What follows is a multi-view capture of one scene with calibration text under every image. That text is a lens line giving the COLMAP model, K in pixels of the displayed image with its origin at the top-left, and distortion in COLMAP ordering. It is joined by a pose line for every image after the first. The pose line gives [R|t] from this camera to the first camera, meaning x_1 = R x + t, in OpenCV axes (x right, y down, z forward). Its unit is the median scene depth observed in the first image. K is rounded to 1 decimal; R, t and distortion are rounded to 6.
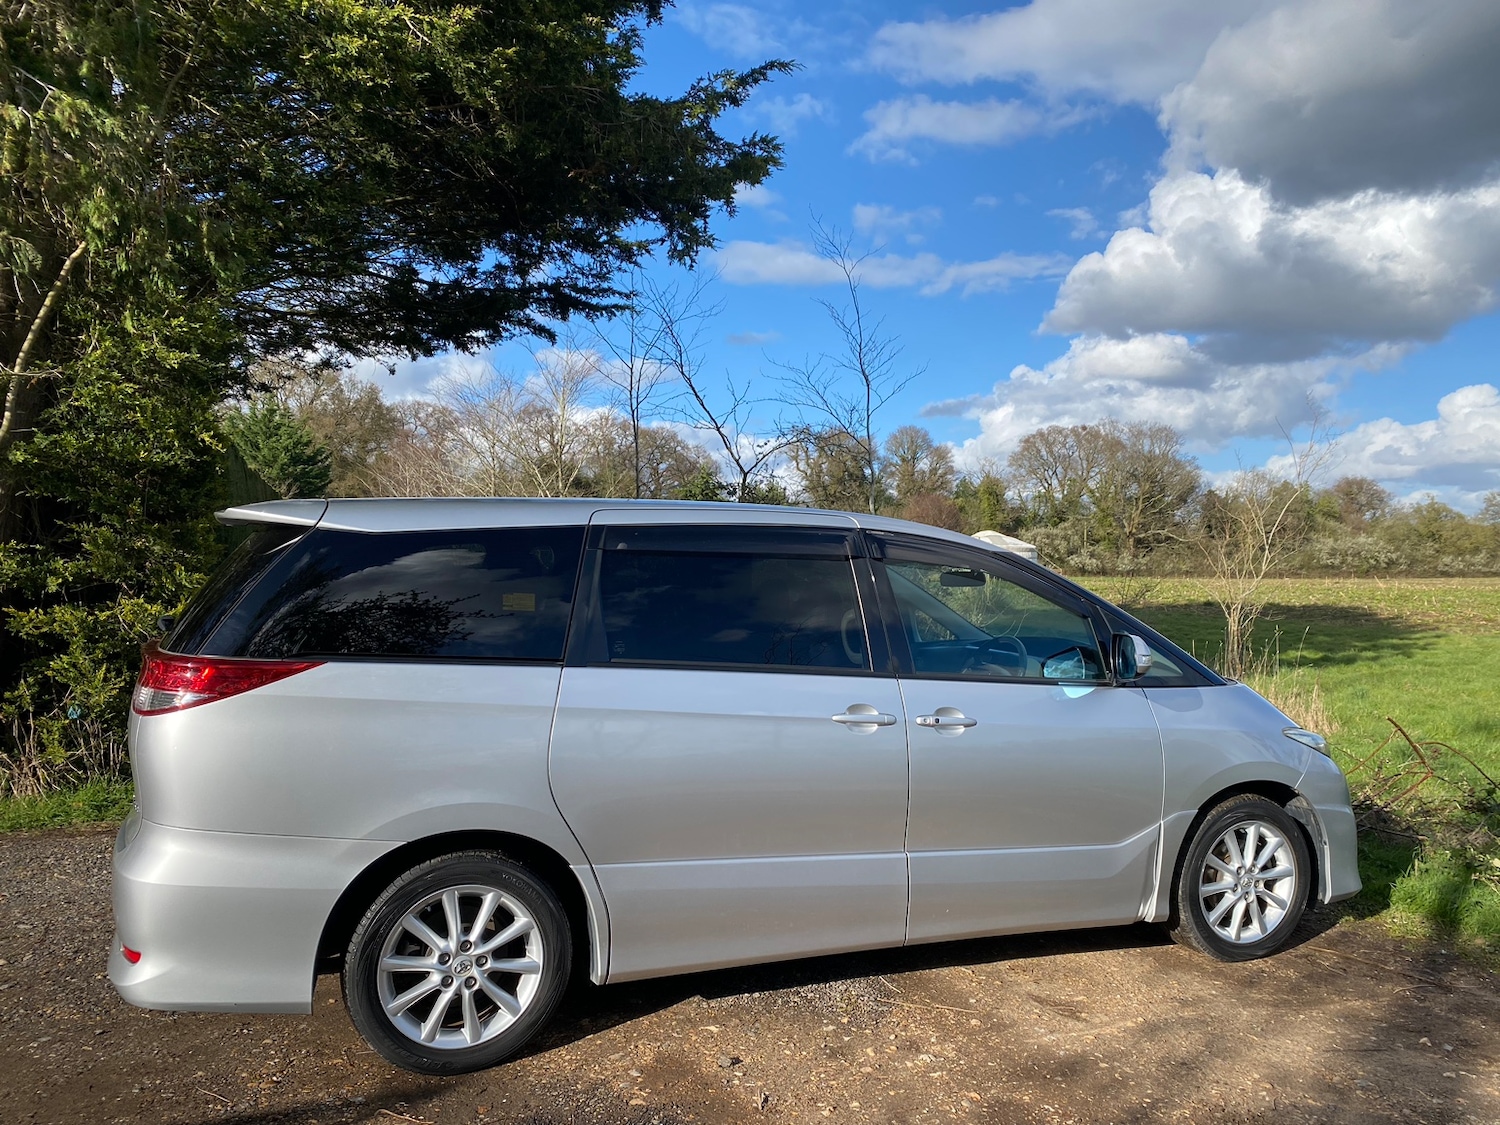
lens RADIAL K [[1185.1, 0, 740.9], [0, 1185.1, 561.6], [0, 0, 1]] dist [0.022665, -0.023971]
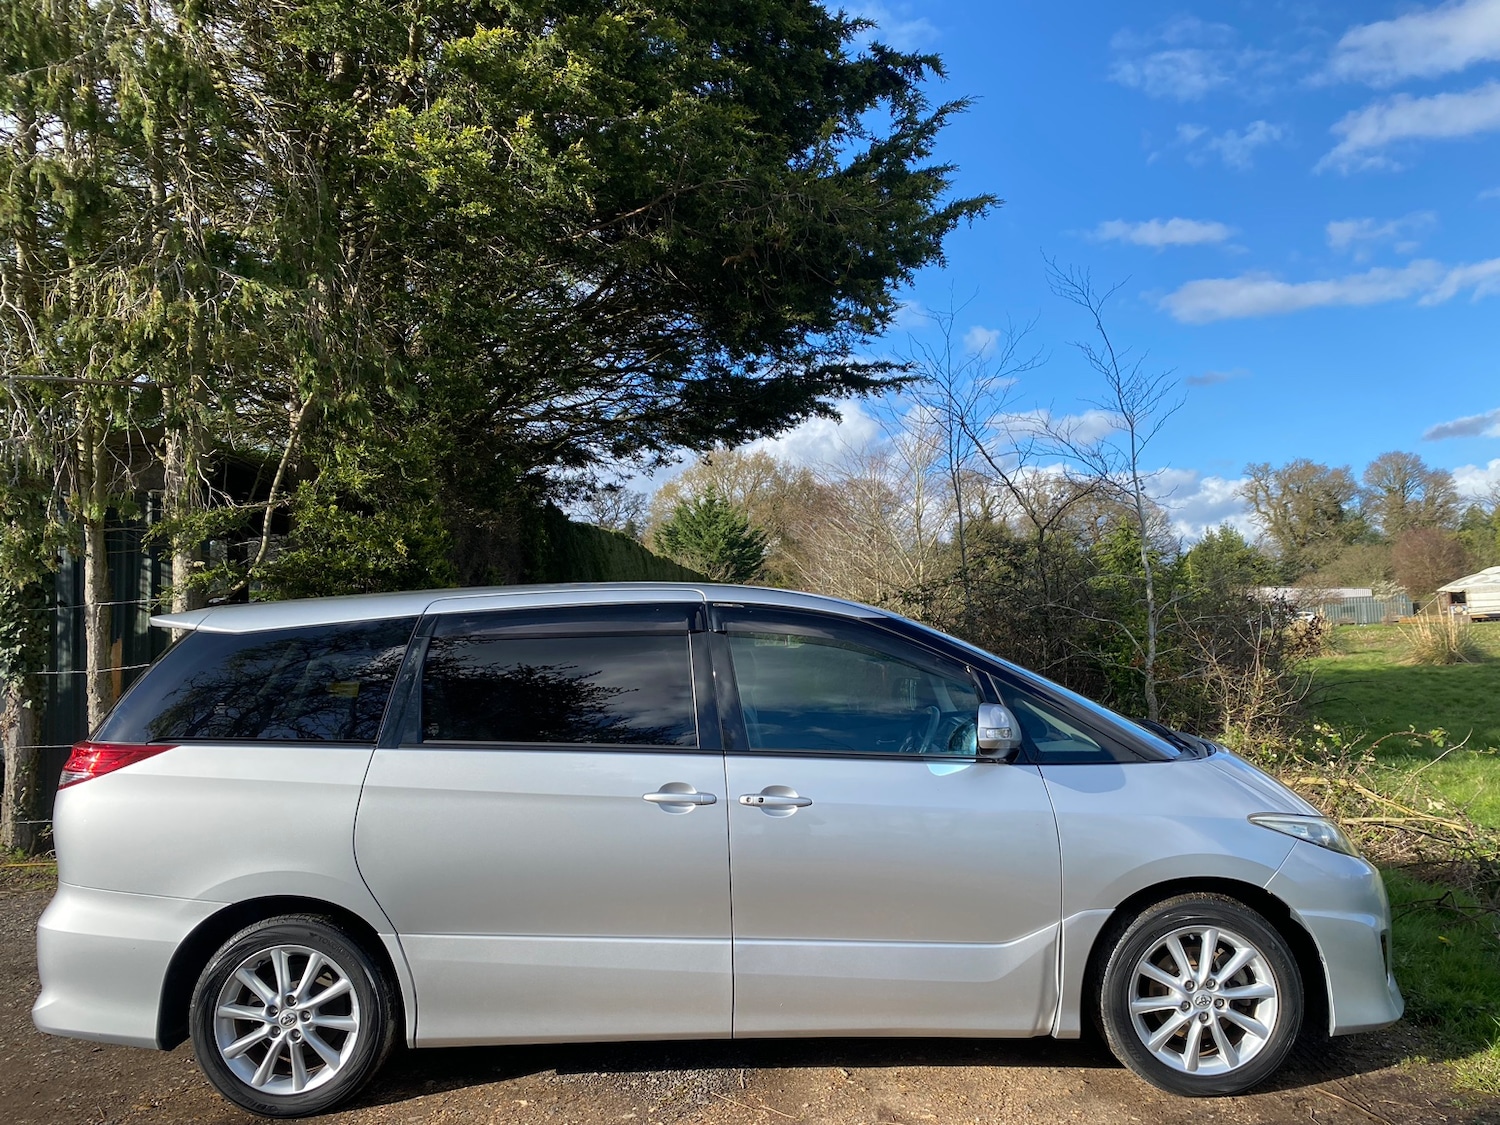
lens RADIAL K [[1148.6, 0, 738.8], [0, 1148.6, 543.9], [0, 0, 1]] dist [-0.005042, 0.015011]
pose [[0.917126, -0.073445, -0.391772, 0.157032], [0.046106, 0.995827, -0.078755, 0.000022], [0.395922, 0.054165, 0.916685, 0.039675]]
